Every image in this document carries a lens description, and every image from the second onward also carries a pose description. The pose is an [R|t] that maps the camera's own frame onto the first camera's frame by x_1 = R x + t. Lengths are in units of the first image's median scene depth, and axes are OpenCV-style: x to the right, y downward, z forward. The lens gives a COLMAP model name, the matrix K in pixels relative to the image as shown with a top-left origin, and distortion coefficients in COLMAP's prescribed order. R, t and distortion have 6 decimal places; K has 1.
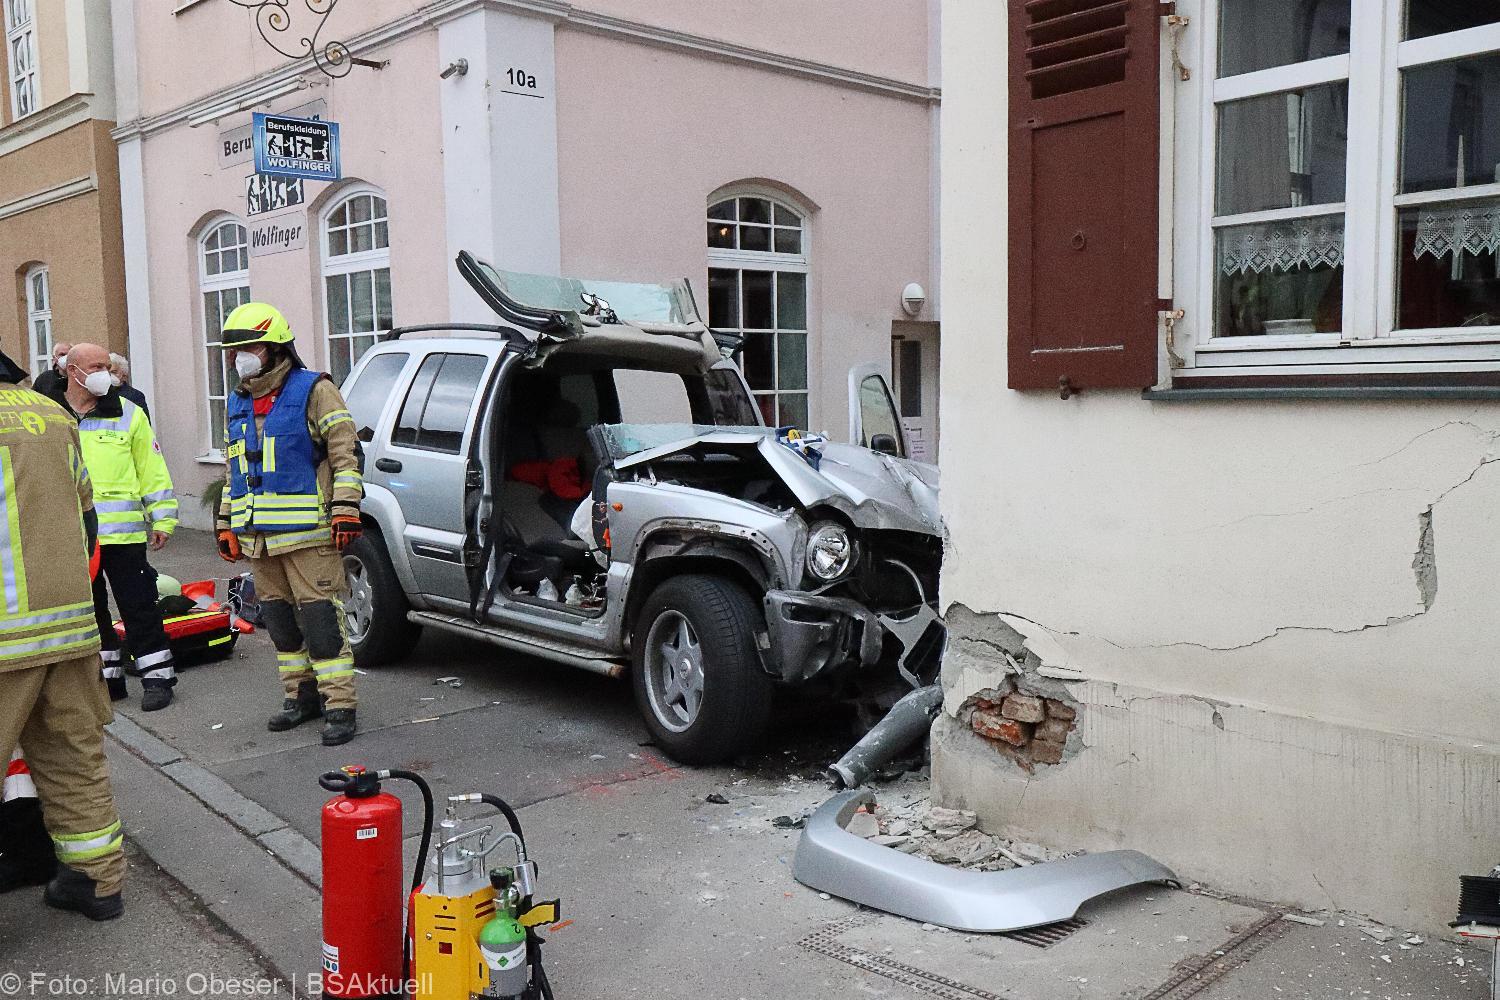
lens RADIAL K [[1323.9, 0, 735.6], [0, 1323.9, 502.2], [0, 0, 1]] dist [0.007047, 0.011681]
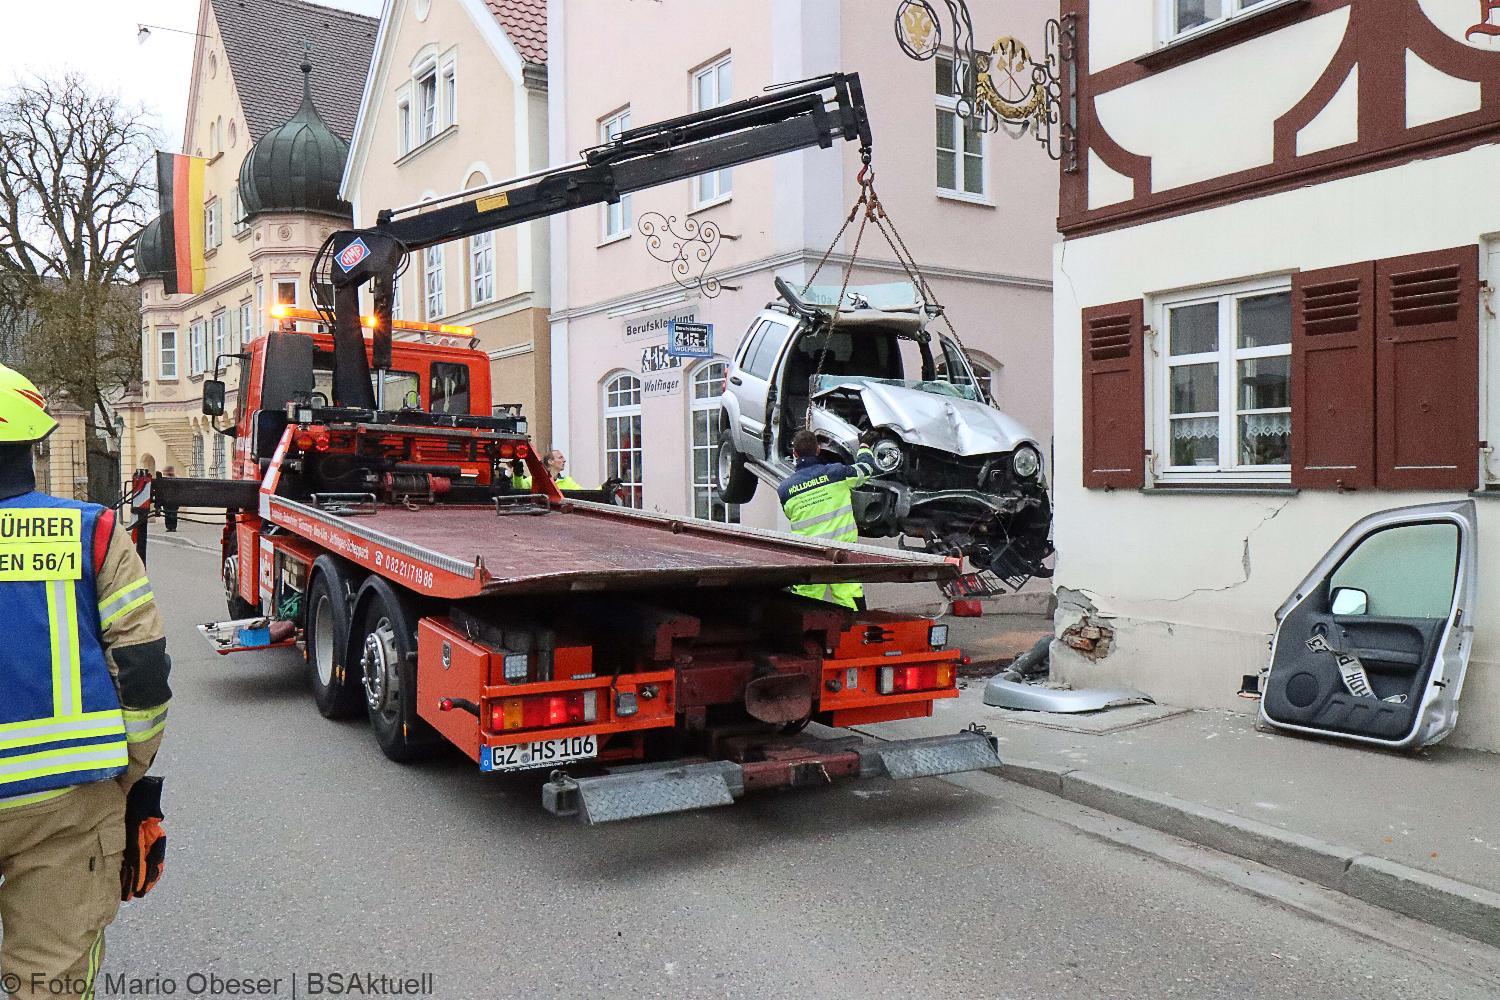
lens RADIAL K [[1172.8, 0, 747.5], [0, 1172.8, 501.3], [0, 0, 1]] dist [0.003158, 0.004444]
pose [[0.987742, 0.007534, -0.155916, -0.038467], [-0.016996, 0.998087, -0.059443, 0.056989], [0.155170, 0.061364, 0.985980, -0.907016]]
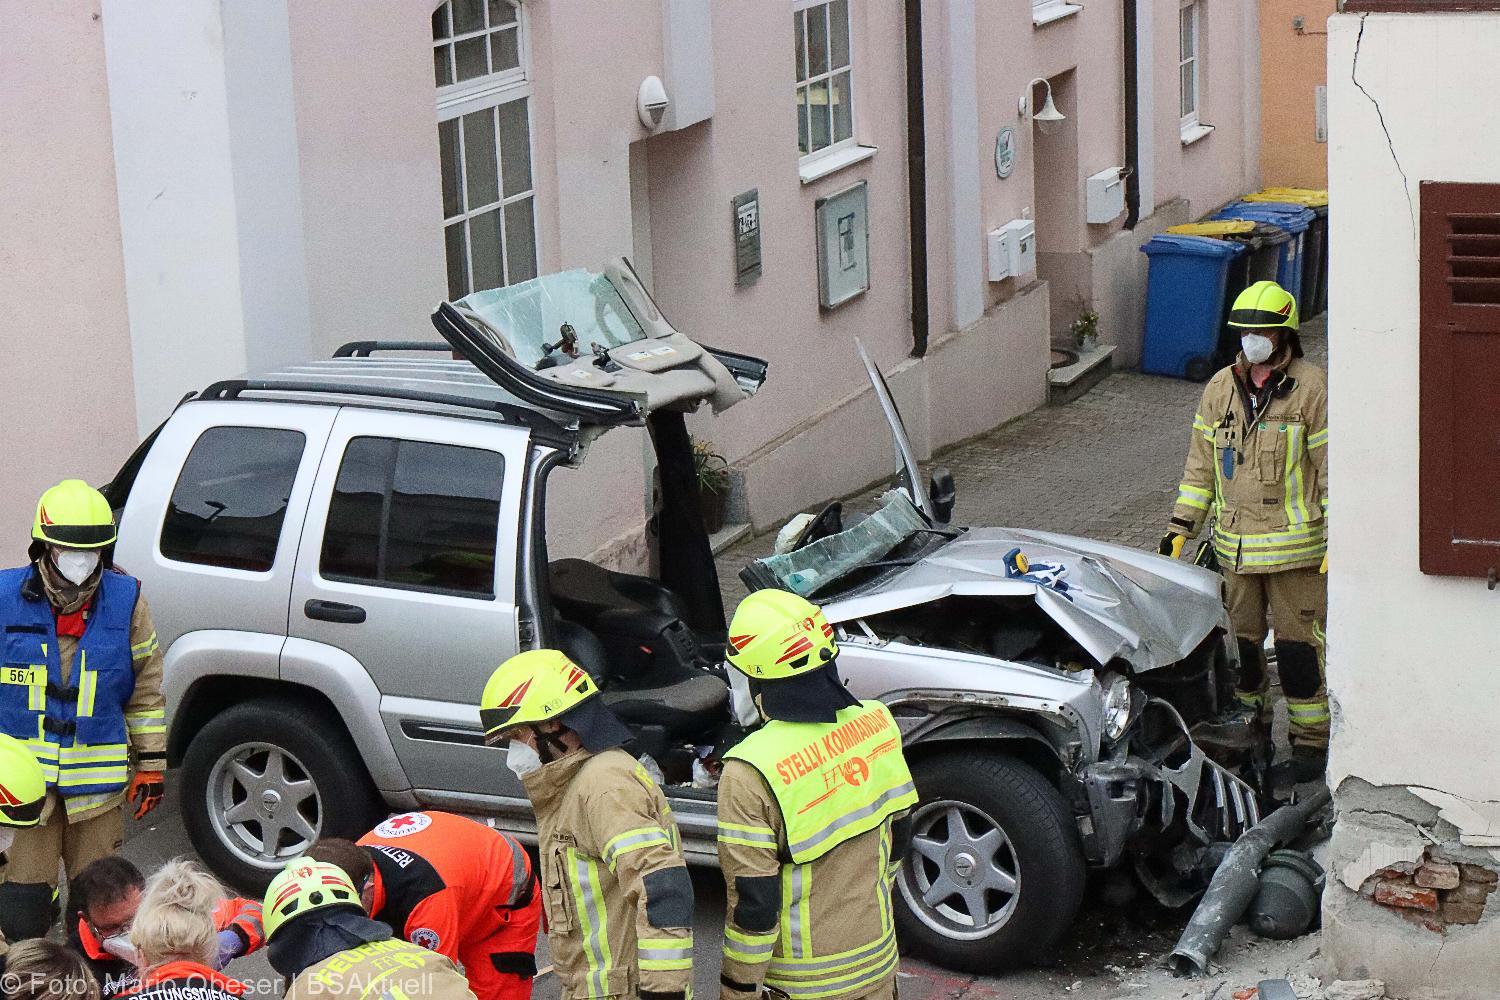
lens RADIAL K [[3256.9, 0, 749.3], [0, 3256.9, 498.0], [0, 0, 1]] dist [0.009742, 0.090353]
pose [[0.901629, -0.124251, 0.414279, -1.127942], [0.065391, 0.985997, 0.153406, -0.491280], [-0.427539, -0.111225, 0.897129, -0.885066]]
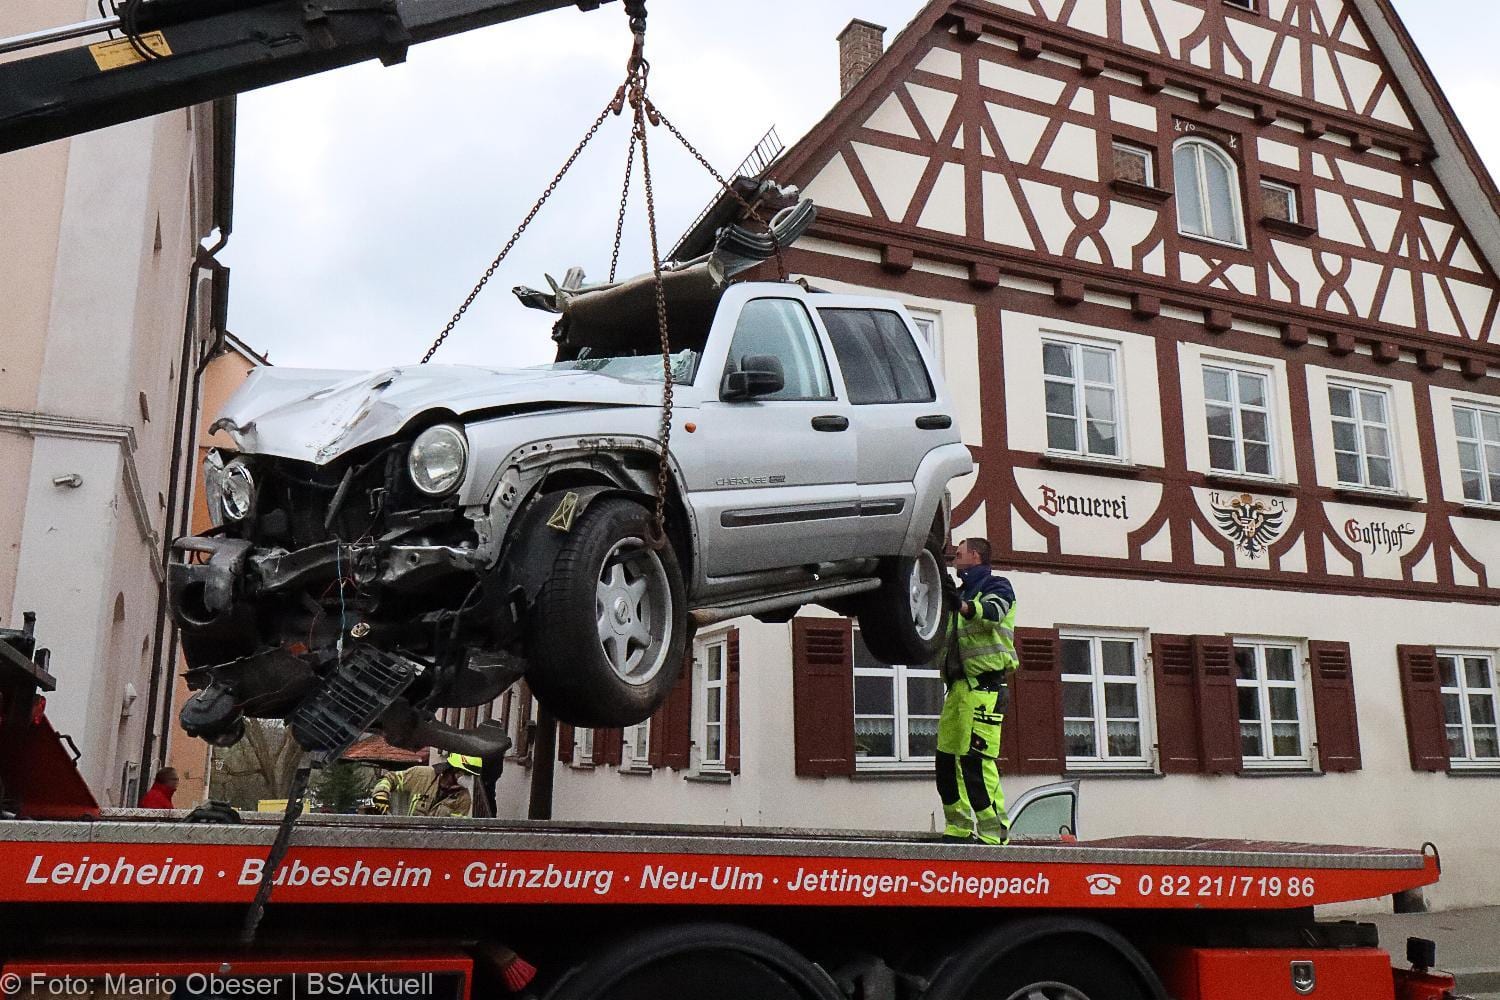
lens RADIAL K [[1146.8, 0, 739.7], [0, 1146.8, 515.9], [0, 0, 1]] dist [-0.003536, 0.014698]
pose [[0.324516, 0.208380, 0.922641, -1.692108], [0.078482, 0.966136, -0.245807, -0.031773], [-0.942619, 0.152179, 0.297173, 0.343537]]
